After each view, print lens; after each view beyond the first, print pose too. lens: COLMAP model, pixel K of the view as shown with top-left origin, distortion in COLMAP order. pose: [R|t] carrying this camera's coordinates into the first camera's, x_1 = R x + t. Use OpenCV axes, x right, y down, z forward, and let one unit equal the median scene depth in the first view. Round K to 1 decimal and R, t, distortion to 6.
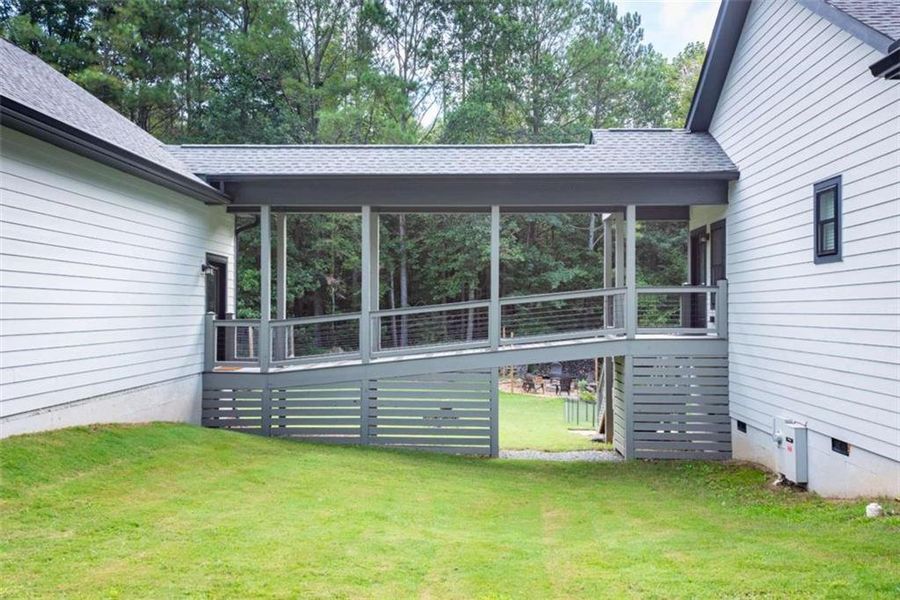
lens RADIAL K [[710.4, 0, 452.7], [0, 710.4, 301.0], [0, 0, 1]] dist [0.008251, 0.000786]
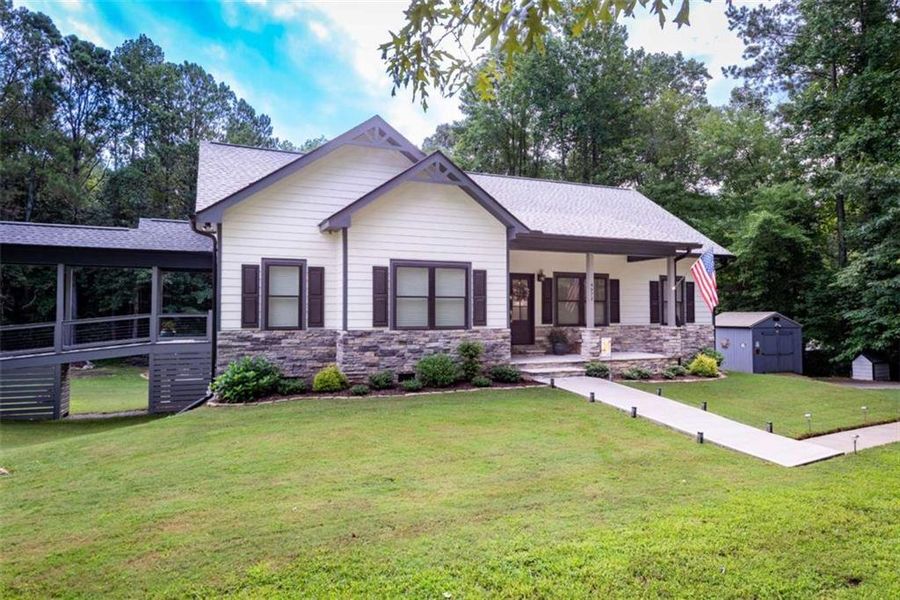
lens RADIAL K [[541.7, 0, 424.2], [0, 541.7, 301.5], [0, 0, 1]] dist [0.015129, 0.000275]
pose [[0.913977, 0.009764, 0.405649, 0.168176], [-0.007404, 0.999945, -0.007387, -0.024391], [-0.405699, 0.003748, 0.913999, -0.254274]]
